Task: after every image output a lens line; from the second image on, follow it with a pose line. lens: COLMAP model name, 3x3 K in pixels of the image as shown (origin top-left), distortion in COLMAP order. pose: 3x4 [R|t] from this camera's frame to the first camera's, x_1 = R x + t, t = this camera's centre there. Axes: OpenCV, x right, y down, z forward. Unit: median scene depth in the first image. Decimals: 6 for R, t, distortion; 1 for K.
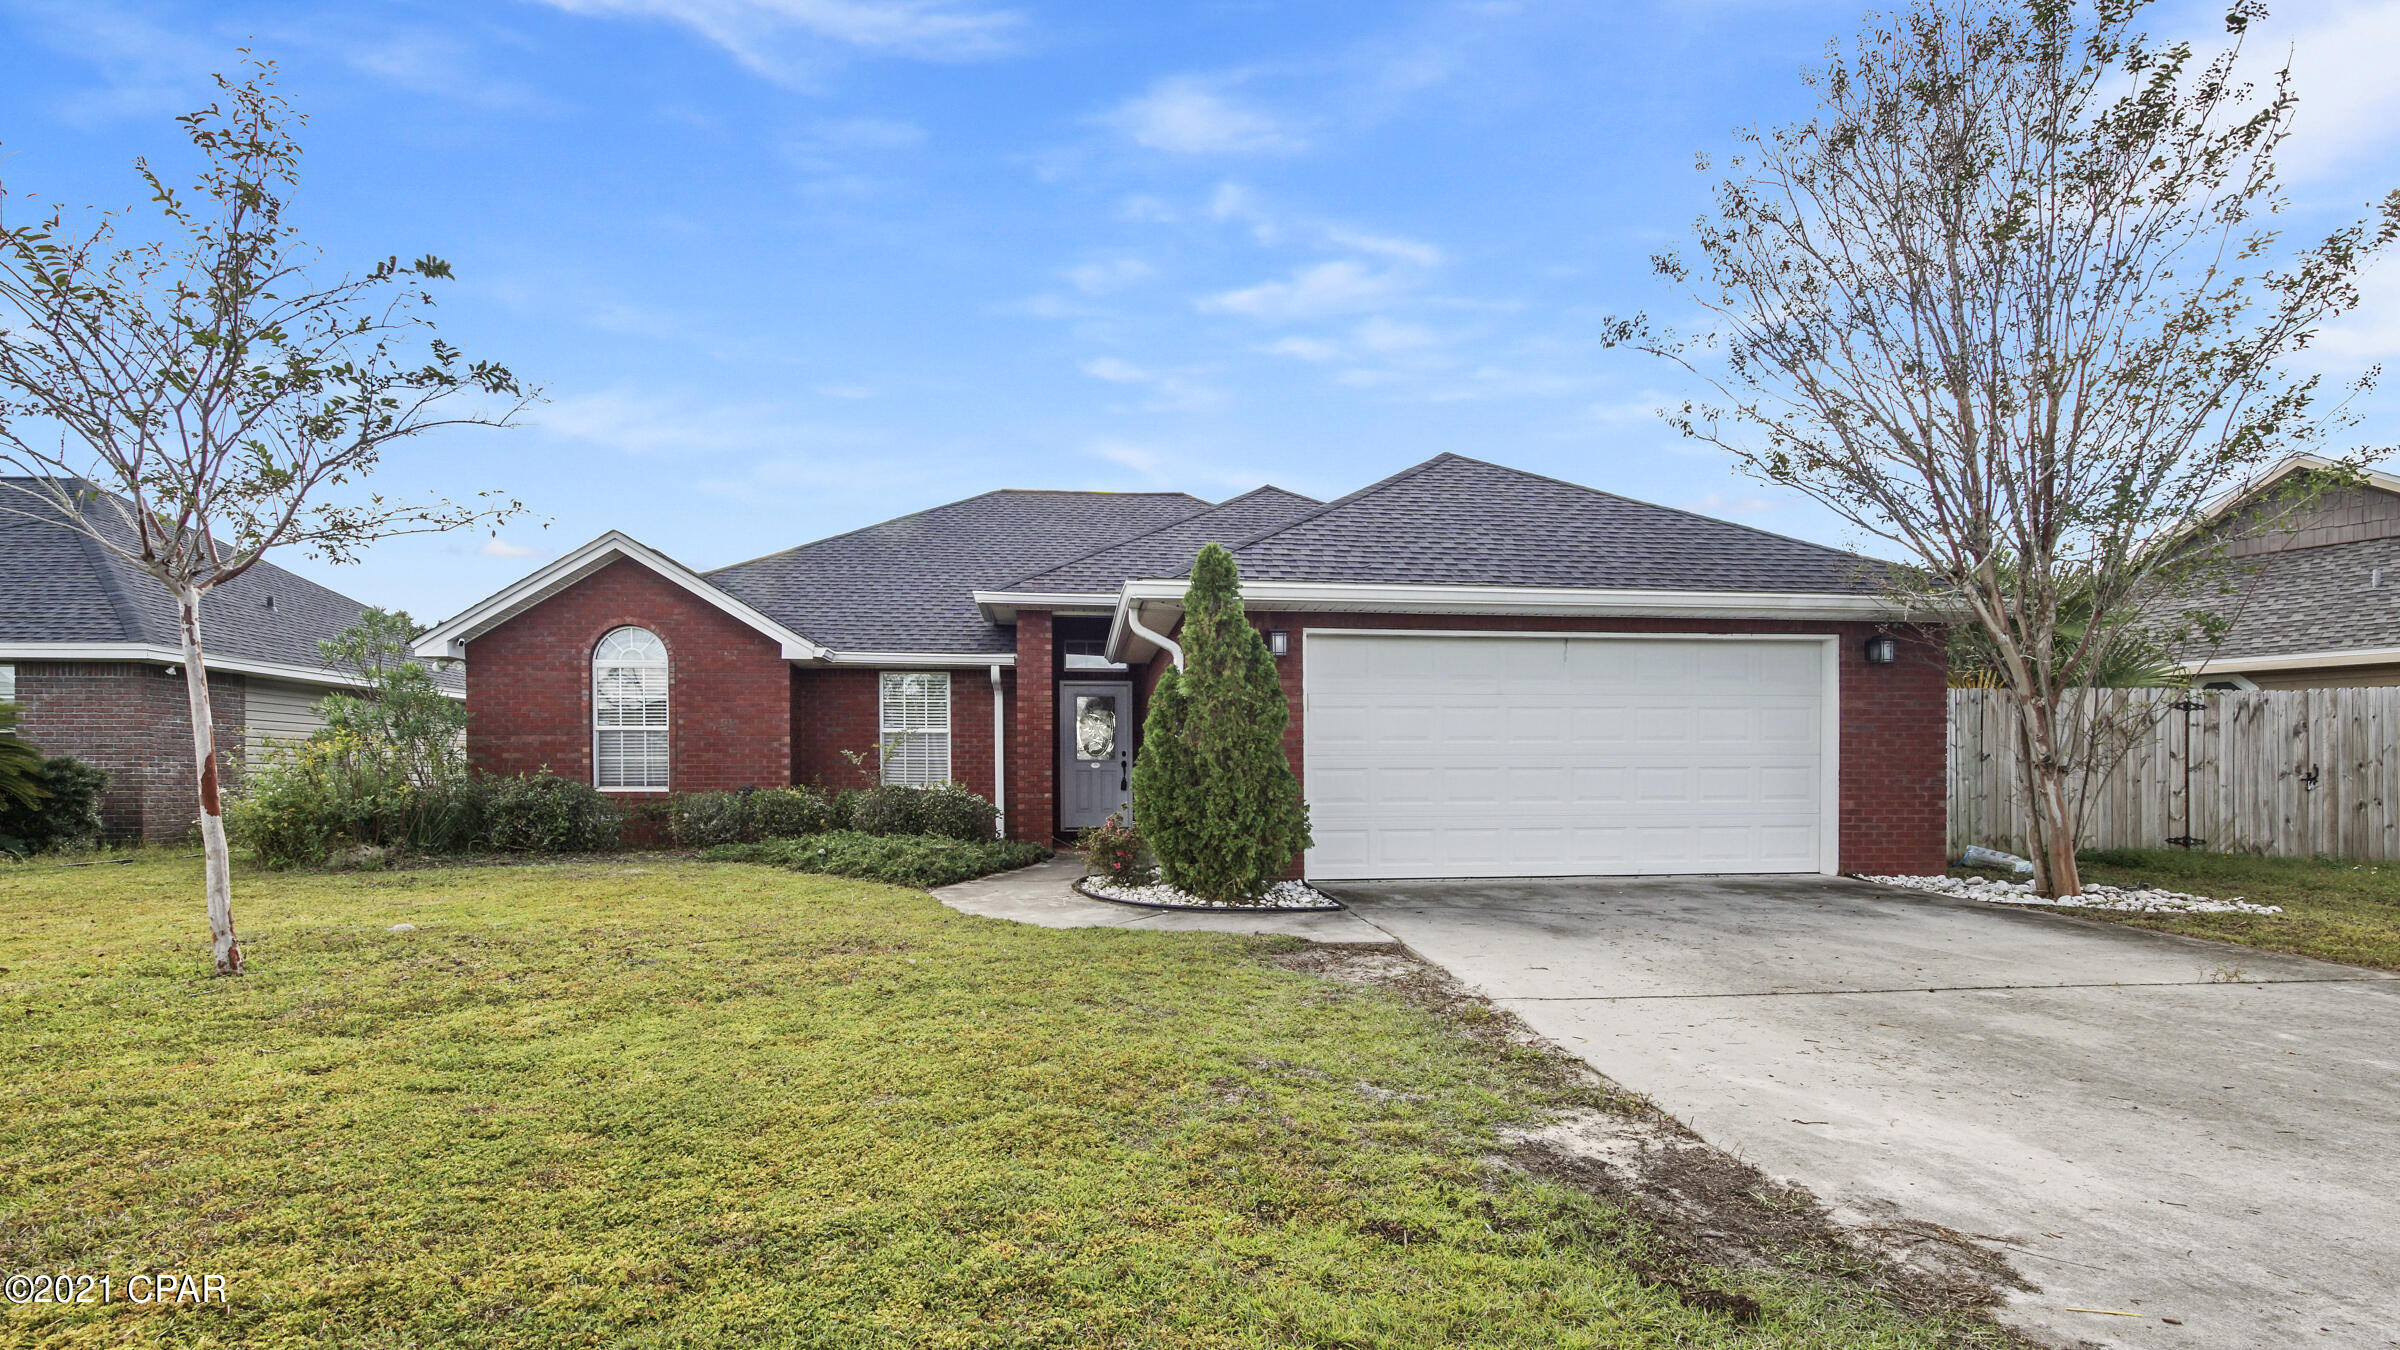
lens RADIAL K [[1109.5, 0, 1141.3], [0, 1109.5, 787.1], [0, 0, 1]] dist [-0.005003, 0.000021]
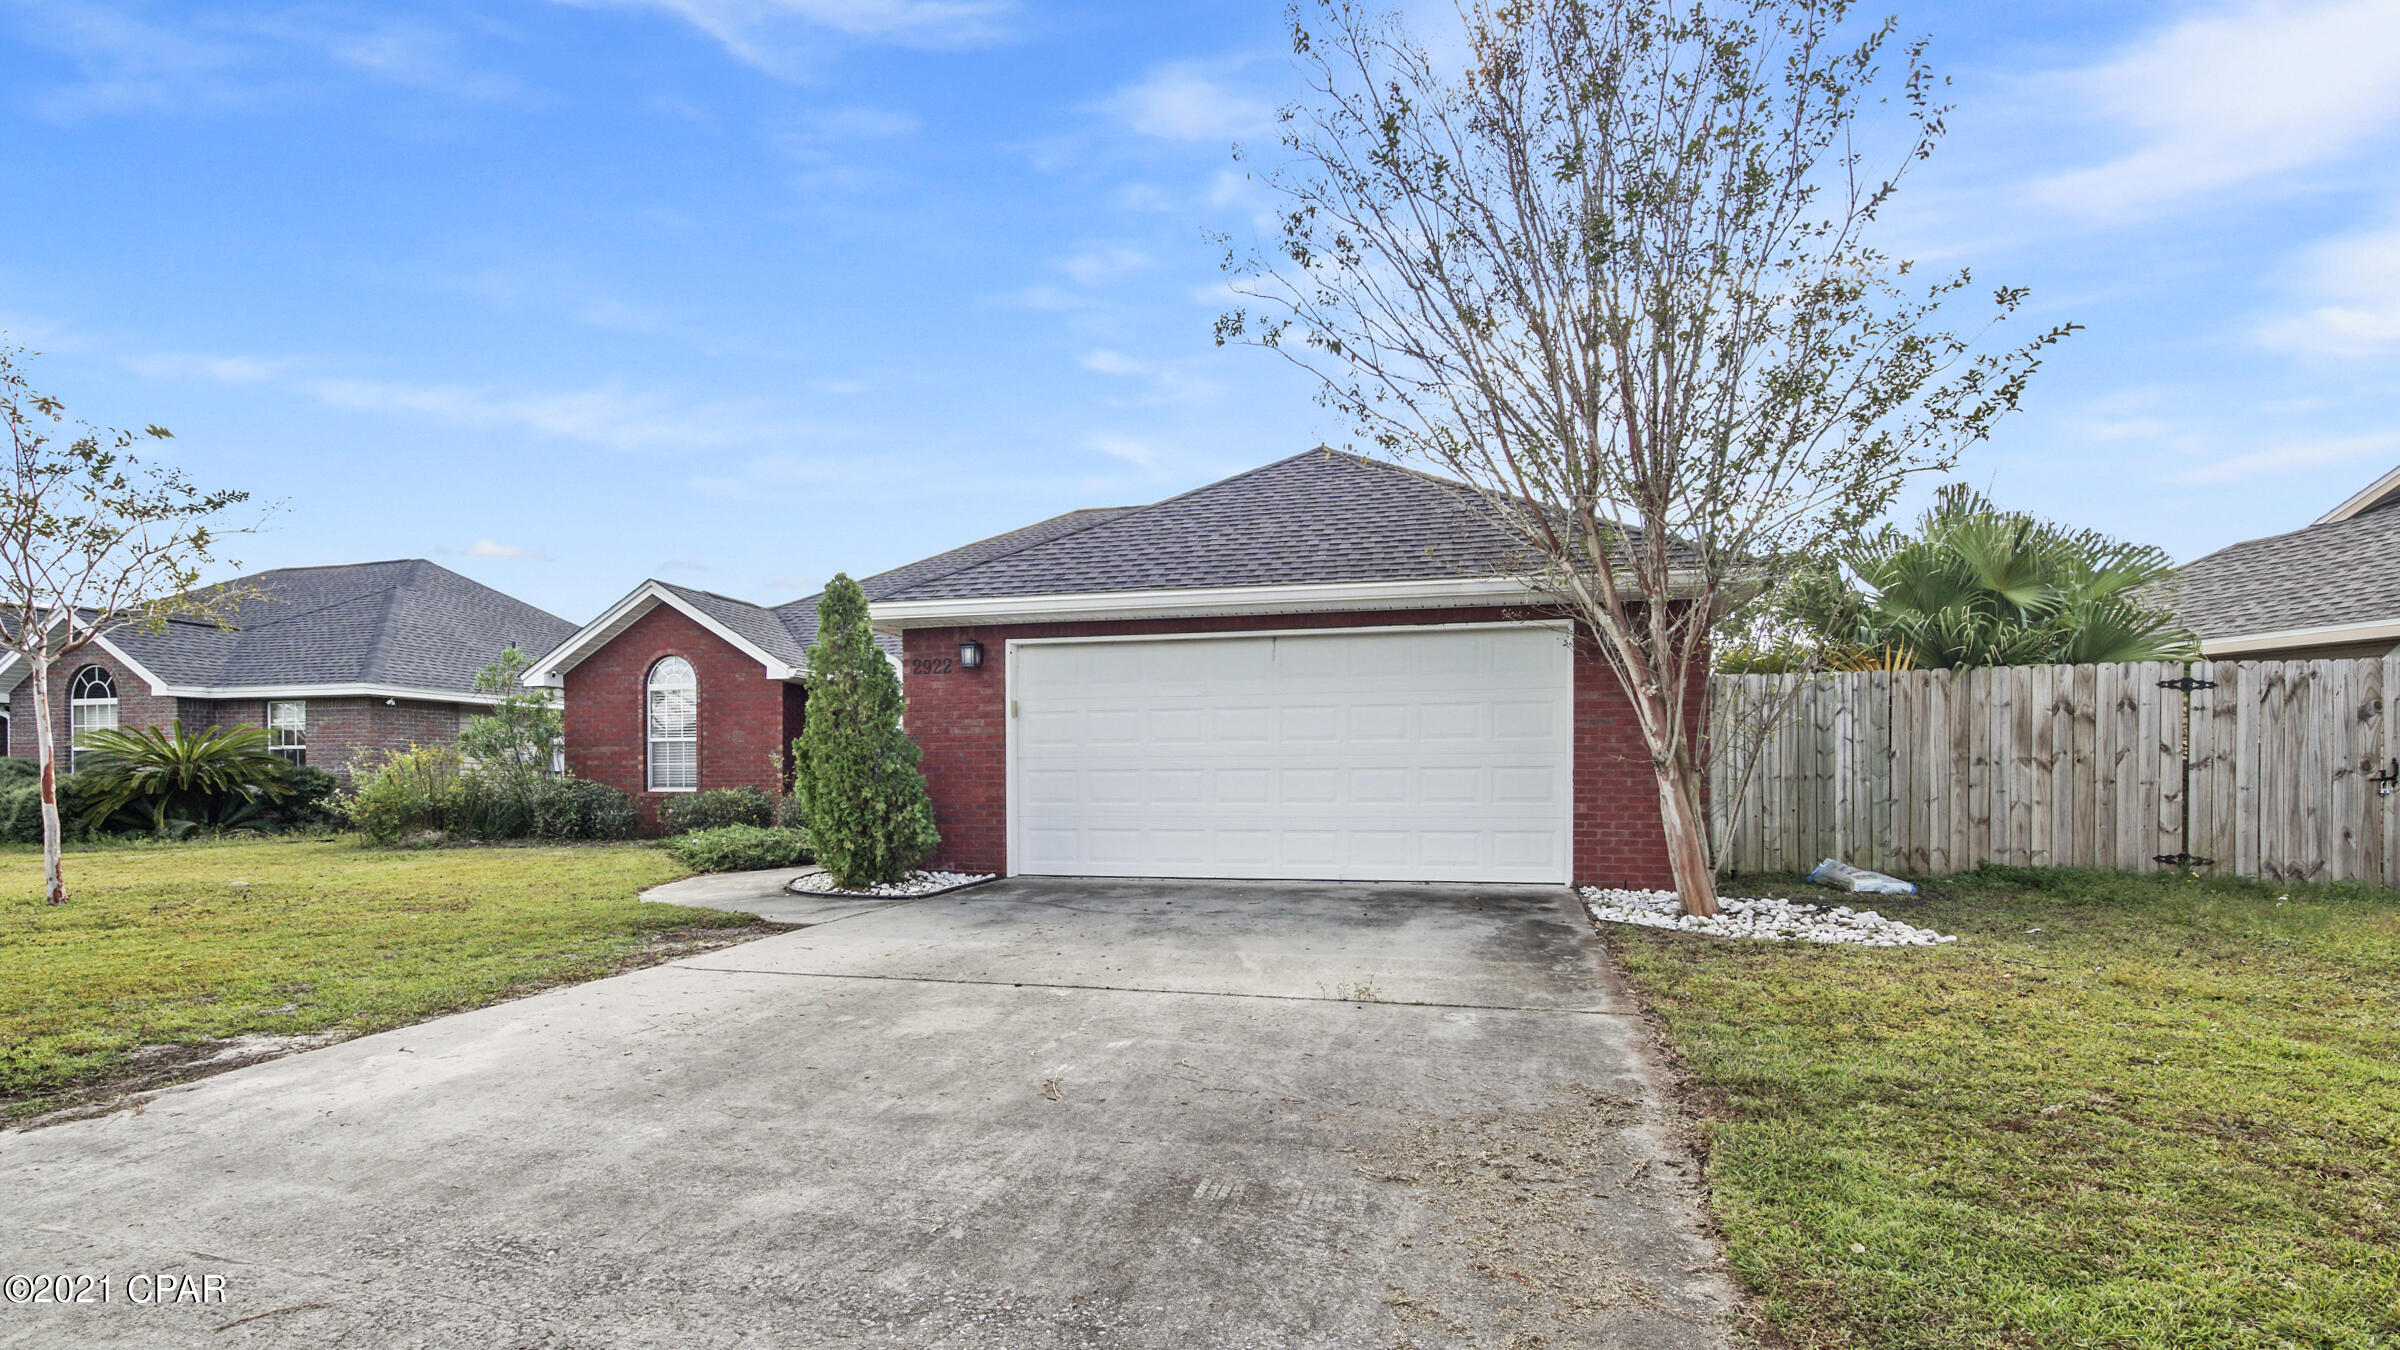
lens RADIAL K [[1109.5, 0, 1141.3], [0, 1109.5, 787.1], [0, 0, 1]] dist [-0.005003, 0.000021]
pose [[0.940746, 0.001090, -0.339111, 0.521415], [-0.002204, 0.999993, -0.002902, 0.001970], [0.339106, 0.003478, 0.940742, 0.030182]]
